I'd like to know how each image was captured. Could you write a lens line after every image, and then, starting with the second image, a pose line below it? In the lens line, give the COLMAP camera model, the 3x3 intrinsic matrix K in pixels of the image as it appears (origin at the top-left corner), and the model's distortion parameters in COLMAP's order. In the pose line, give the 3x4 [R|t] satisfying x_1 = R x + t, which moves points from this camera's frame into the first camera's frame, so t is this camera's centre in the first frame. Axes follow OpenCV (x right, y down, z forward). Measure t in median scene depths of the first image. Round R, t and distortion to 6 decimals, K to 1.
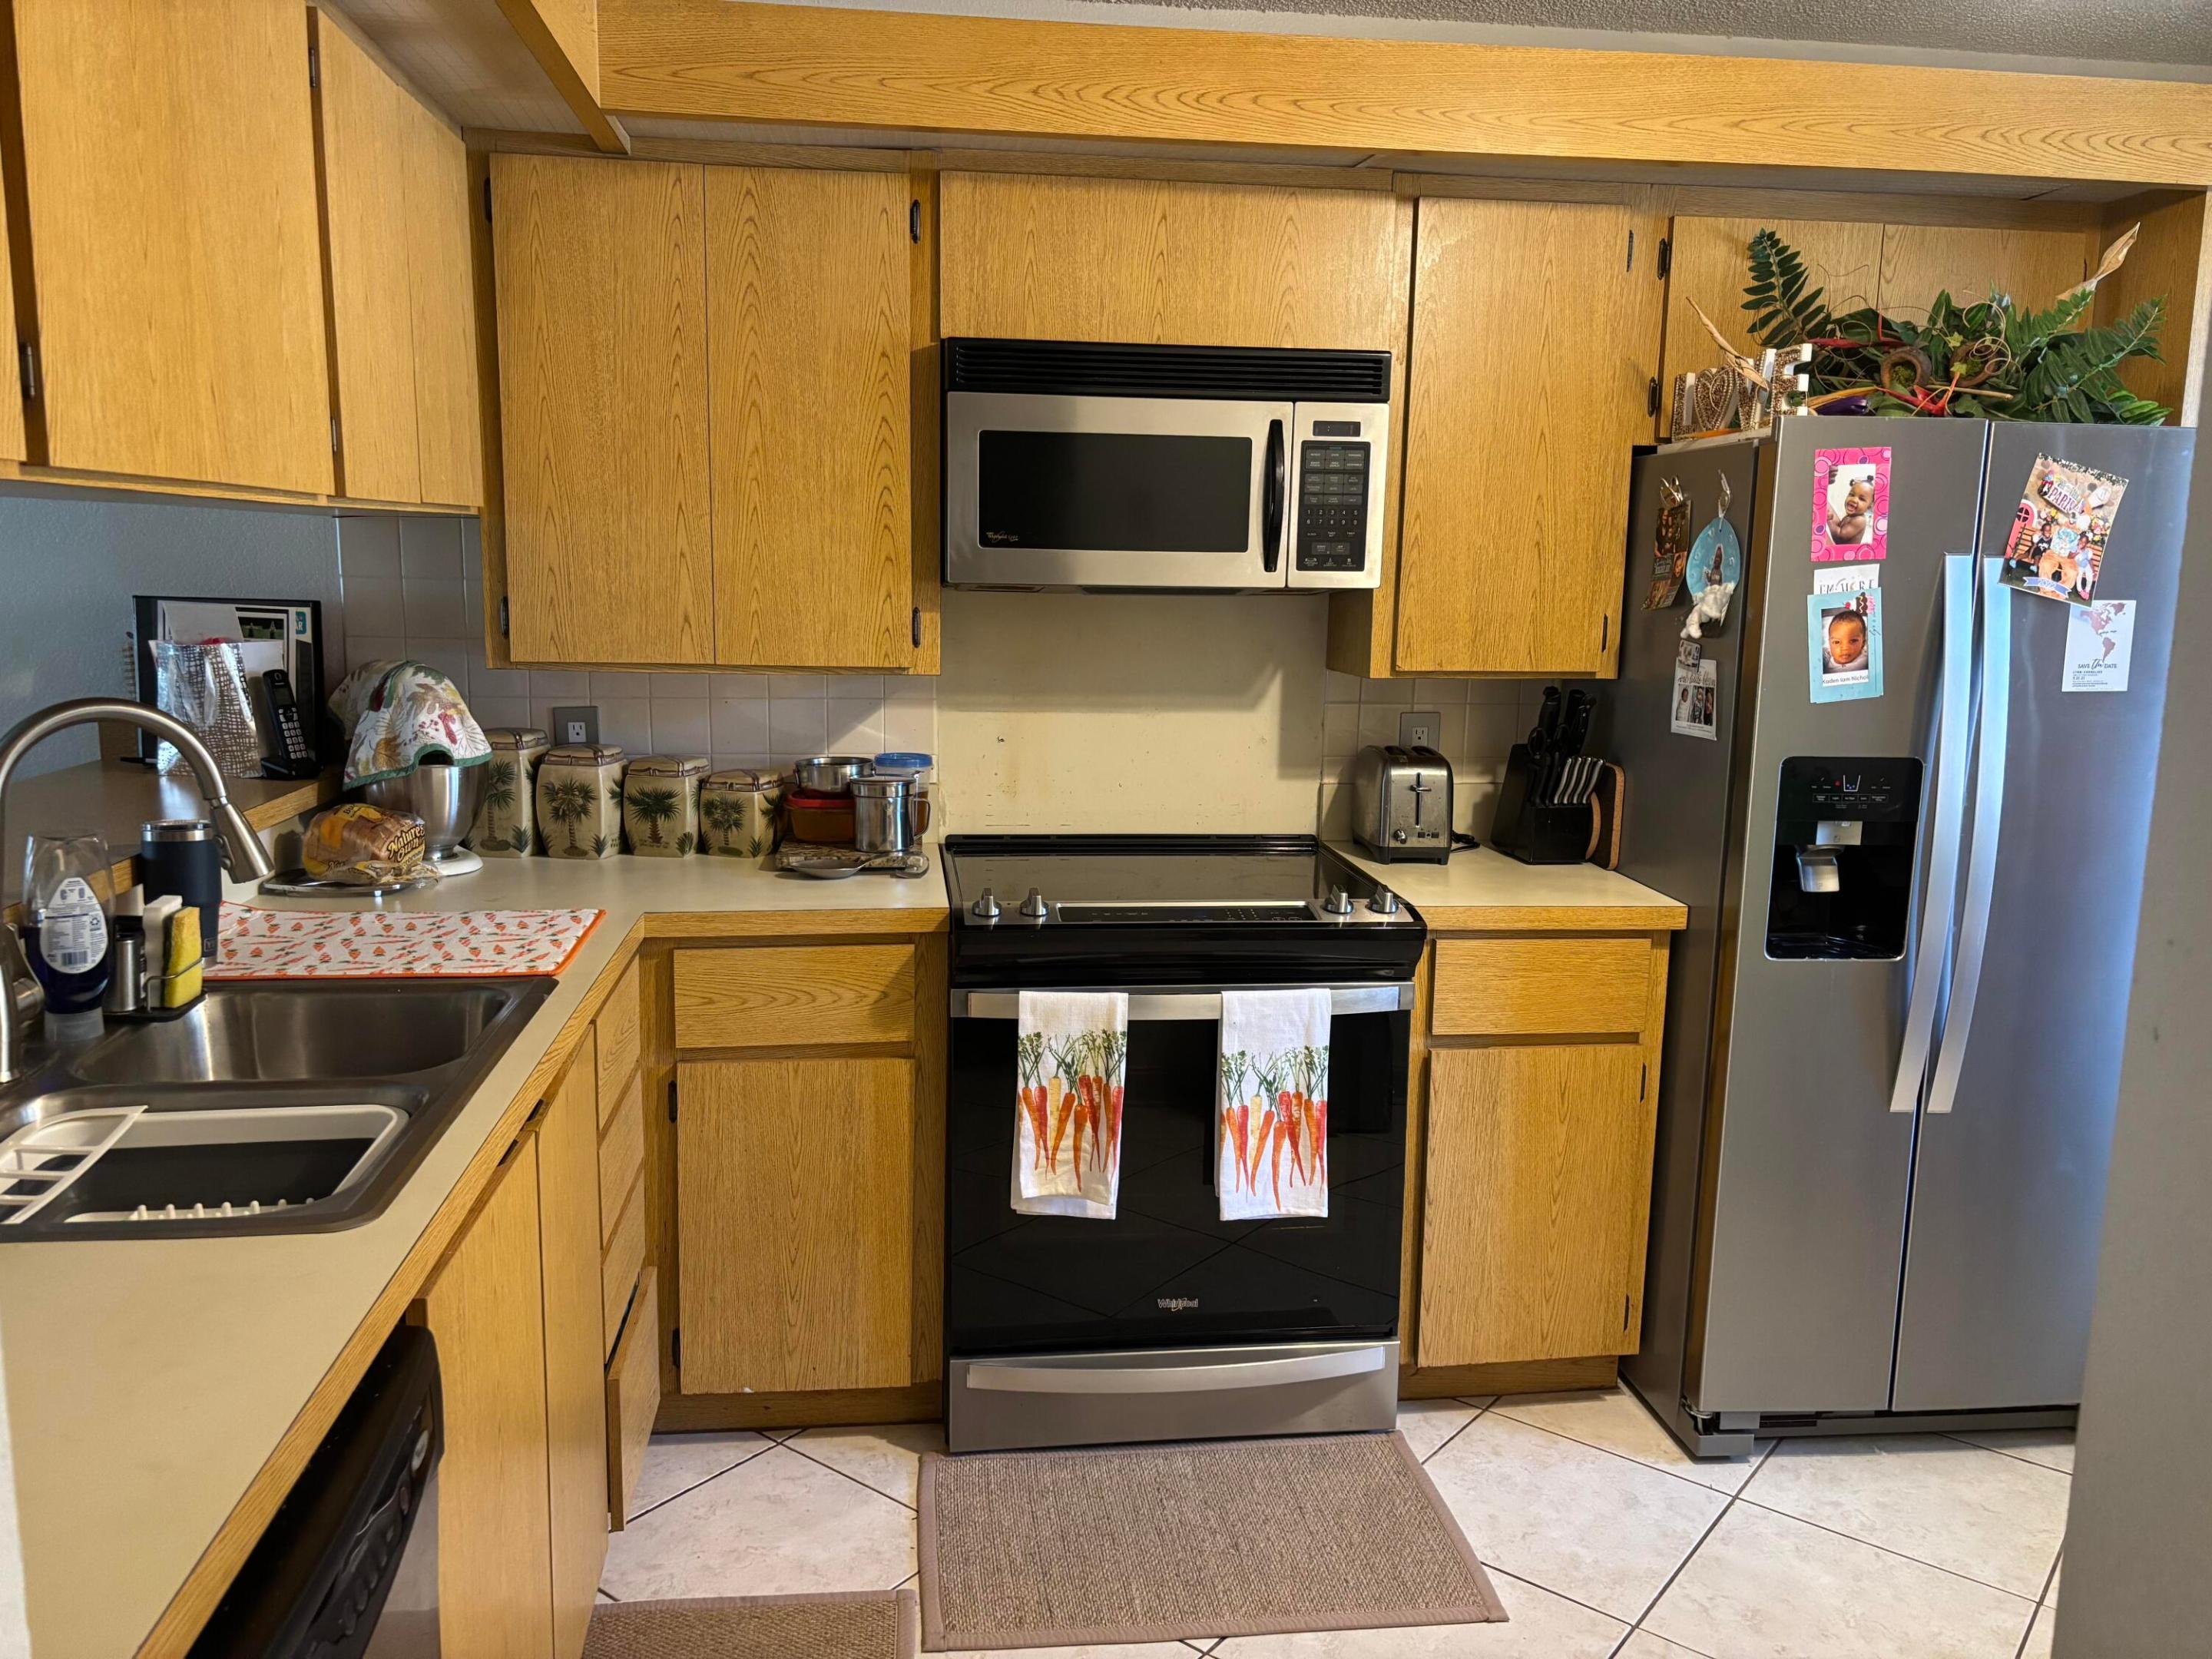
lens RADIAL K [[1676.2, 0, 1106.0], [0, 1676.2, 829.5], [0, 0, 1]] dist [0.030786, 0.000622]
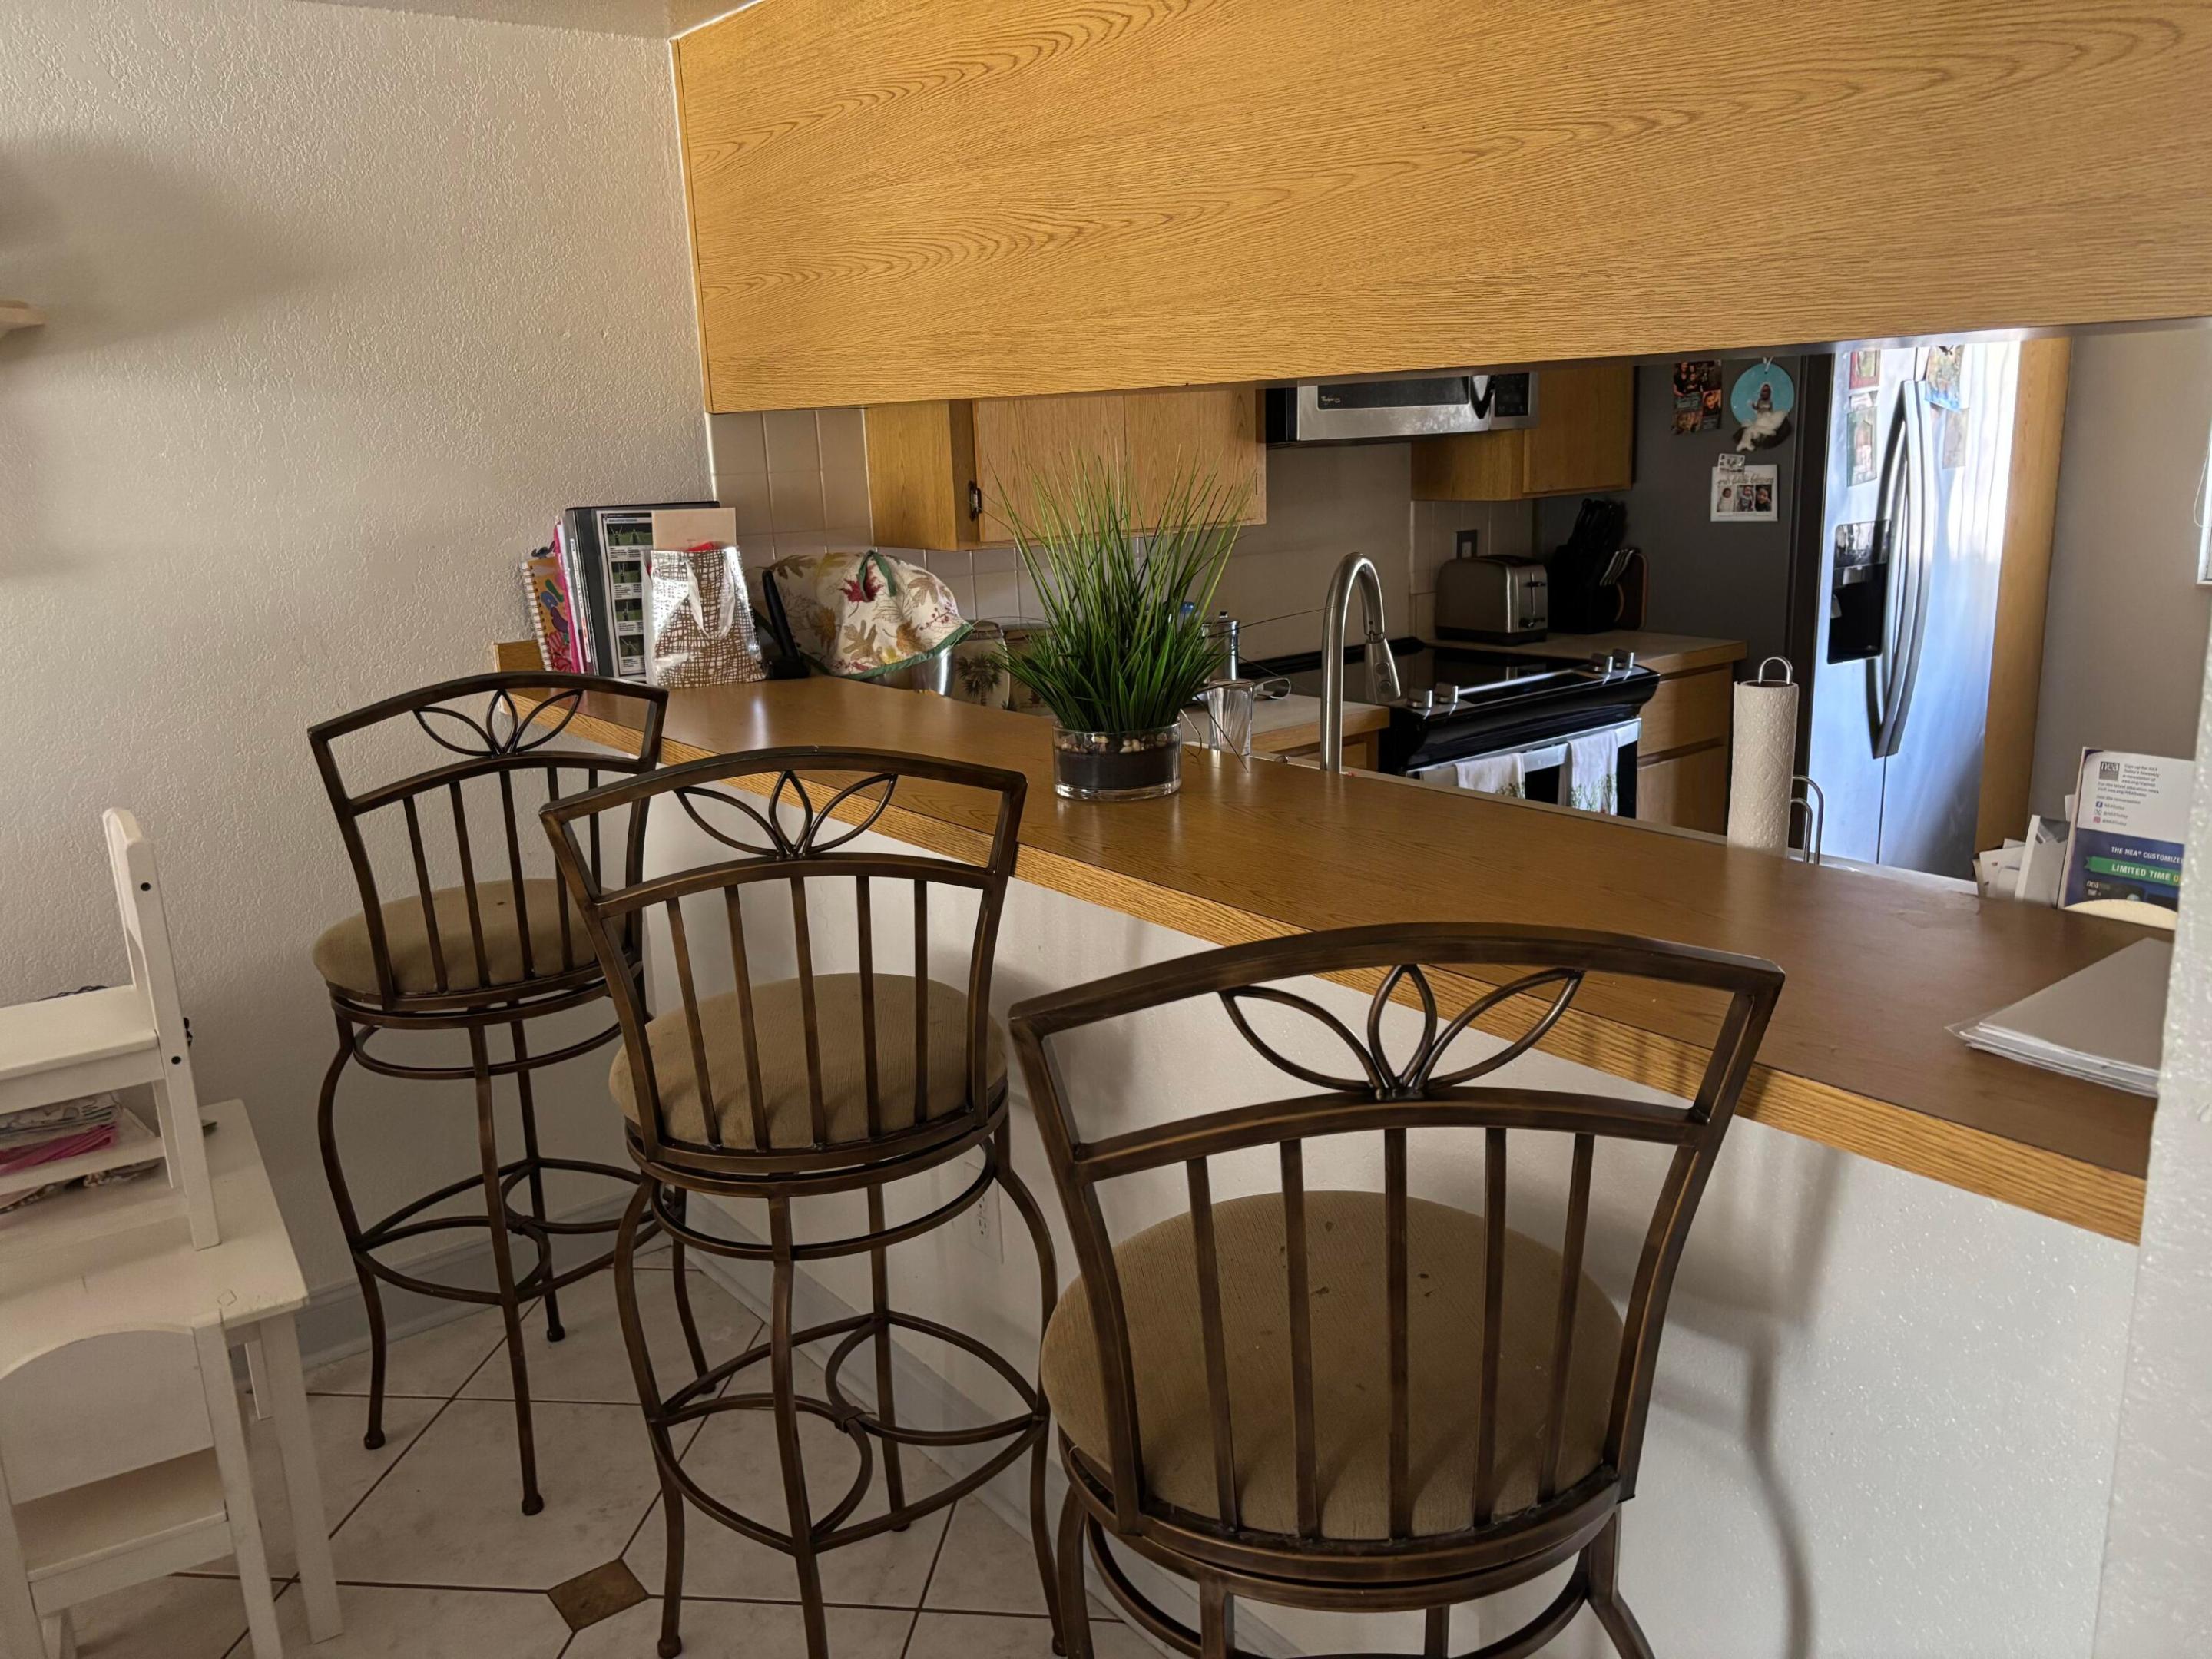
lens RADIAL K [[1676.2, 0, 1106.0], [0, 1676.2, 829.5], [0, 0, 1]] dist [0.030786, 0.000622]
pose [[0.854434, -0.170289, 0.490862, -0.868330], [0.135963, 0.985125, 0.105089, -0.022089], [-0.501455, -0.023053, 0.864876, 0.034763]]
